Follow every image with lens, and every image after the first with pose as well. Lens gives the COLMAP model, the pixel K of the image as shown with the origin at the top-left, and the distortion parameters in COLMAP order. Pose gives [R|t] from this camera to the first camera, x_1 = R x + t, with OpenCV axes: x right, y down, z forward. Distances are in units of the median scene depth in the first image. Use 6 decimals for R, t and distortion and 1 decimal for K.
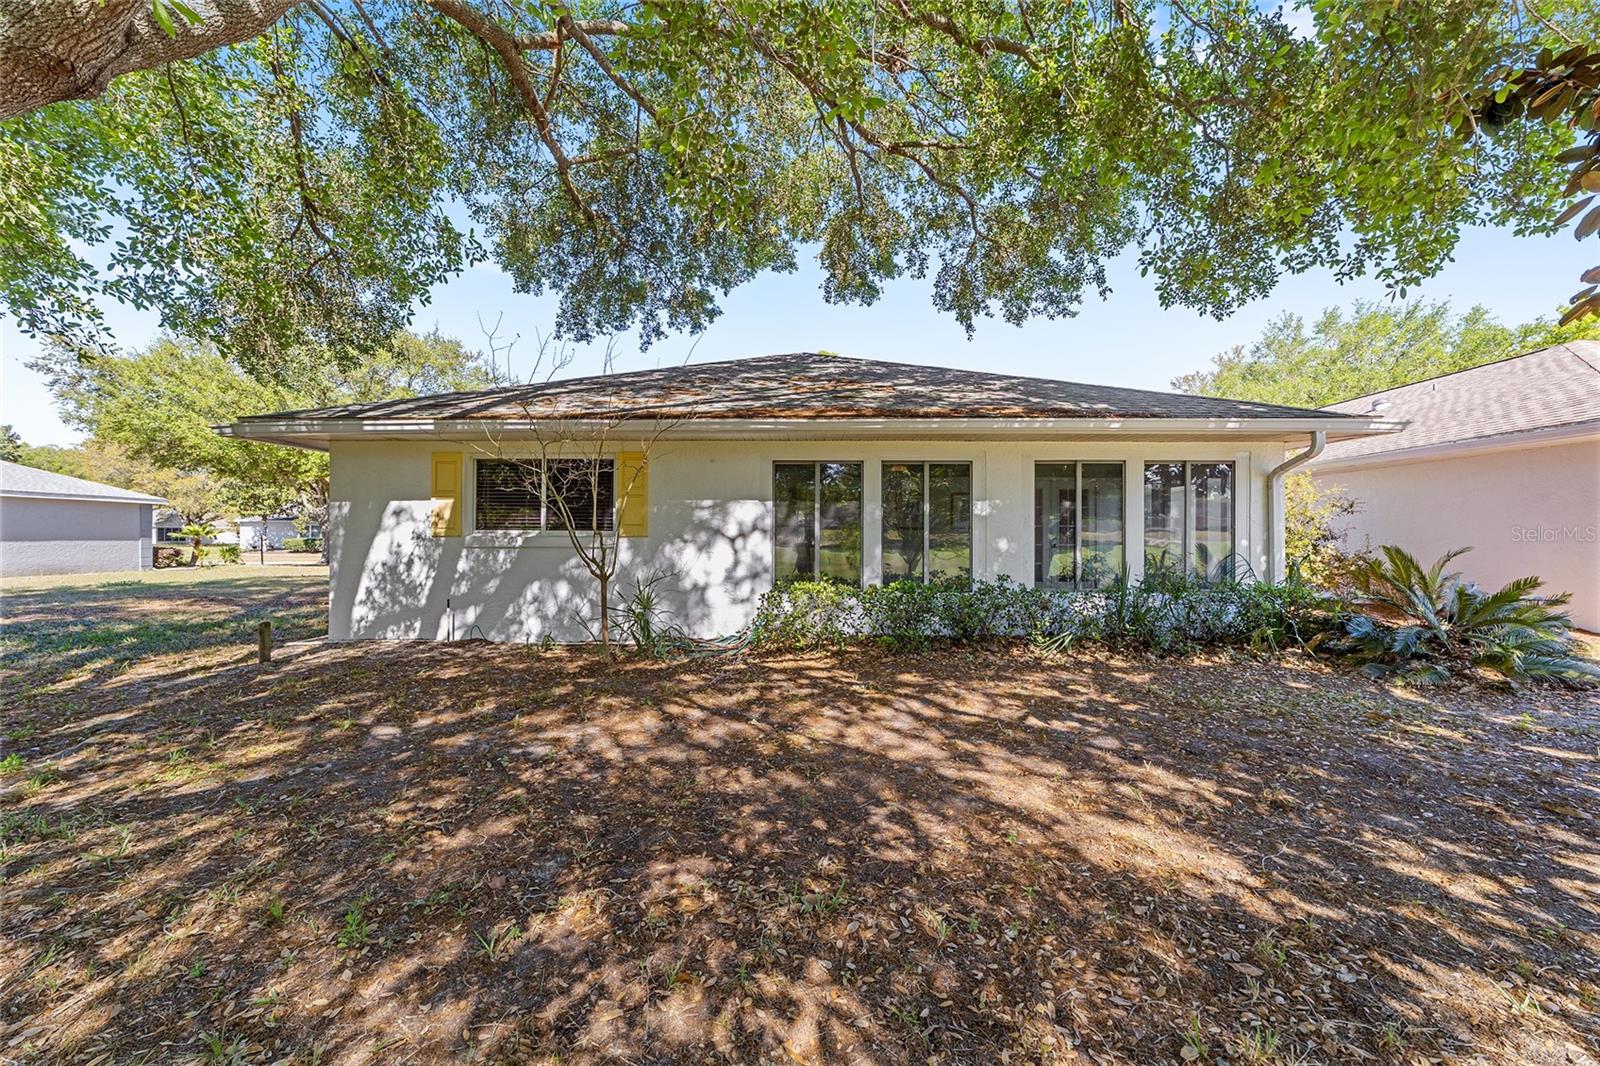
lens RADIAL K [[643.1, 0, 801.0], [0, 643.1, 526.0], [0, 0, 1]] dist [0.001353, 0.000118]
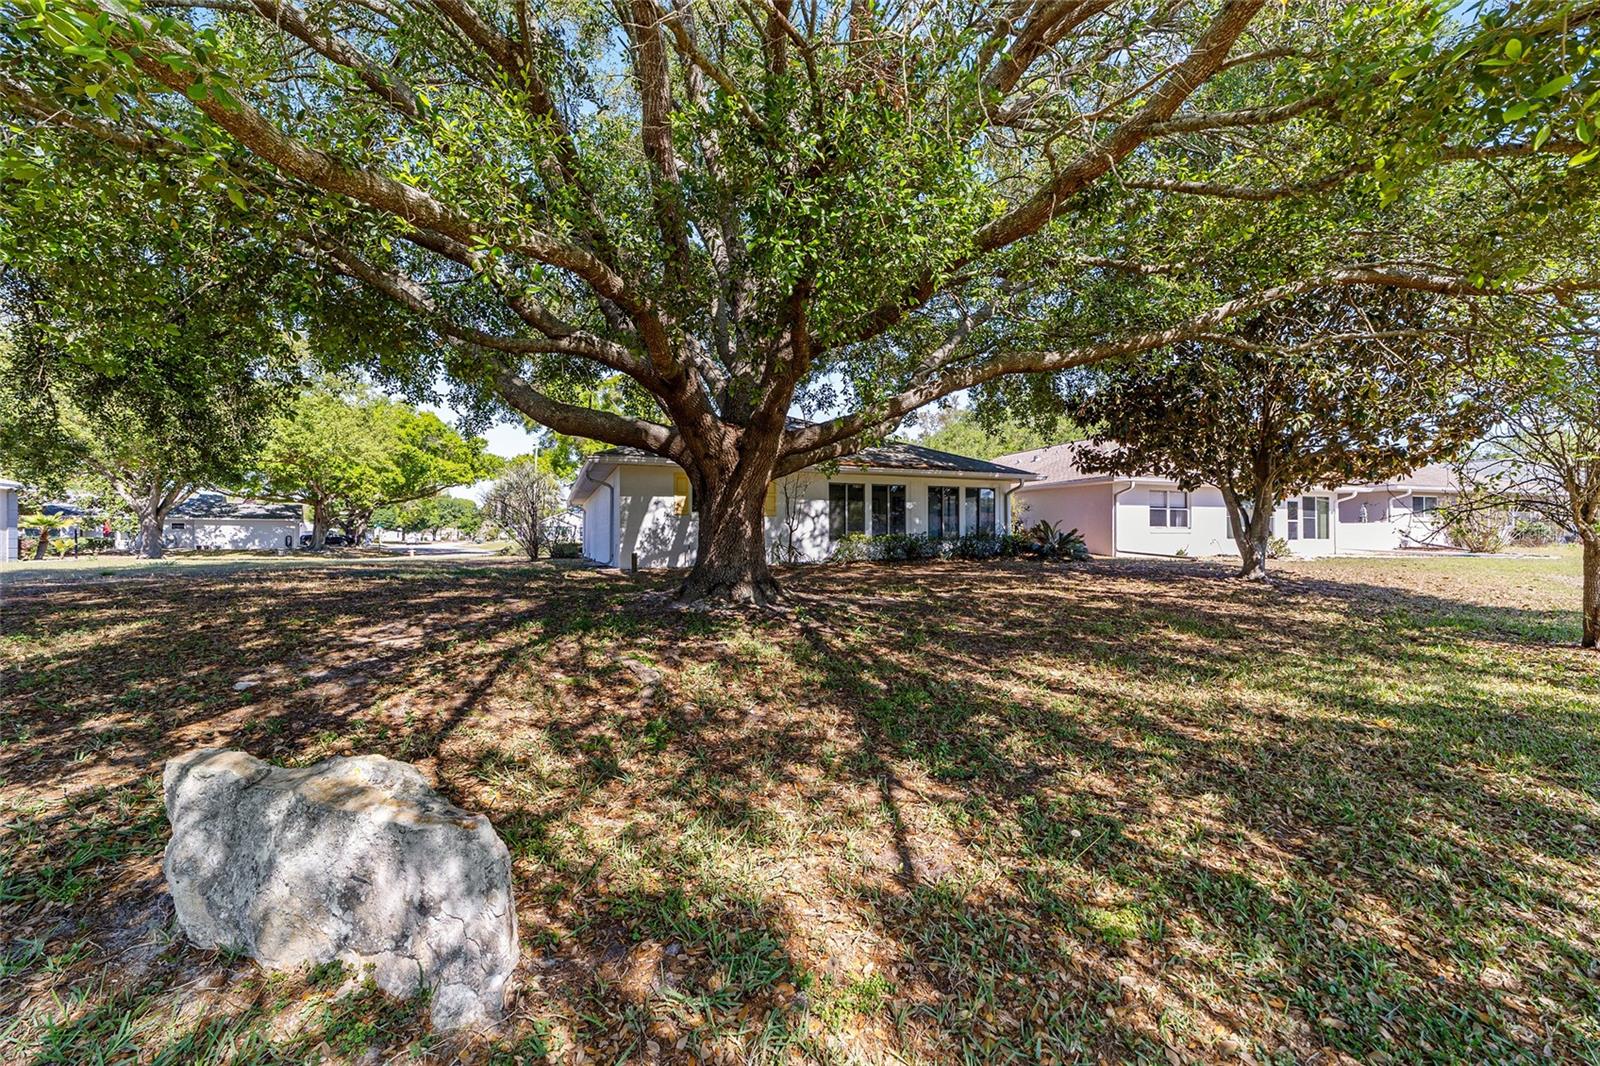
lens RADIAL K [[643.1, 0, 797.9], [0, 643.1, 539.6], [0, 0, 1]] dist [0.001353, 0.000118]
pose [[0.911920, -0.003743, 0.410351, -1.054647], [0.011825, 0.999783, -0.017158, 0.132205], [-0.410197, 0.020499, 0.911766, -0.979935]]
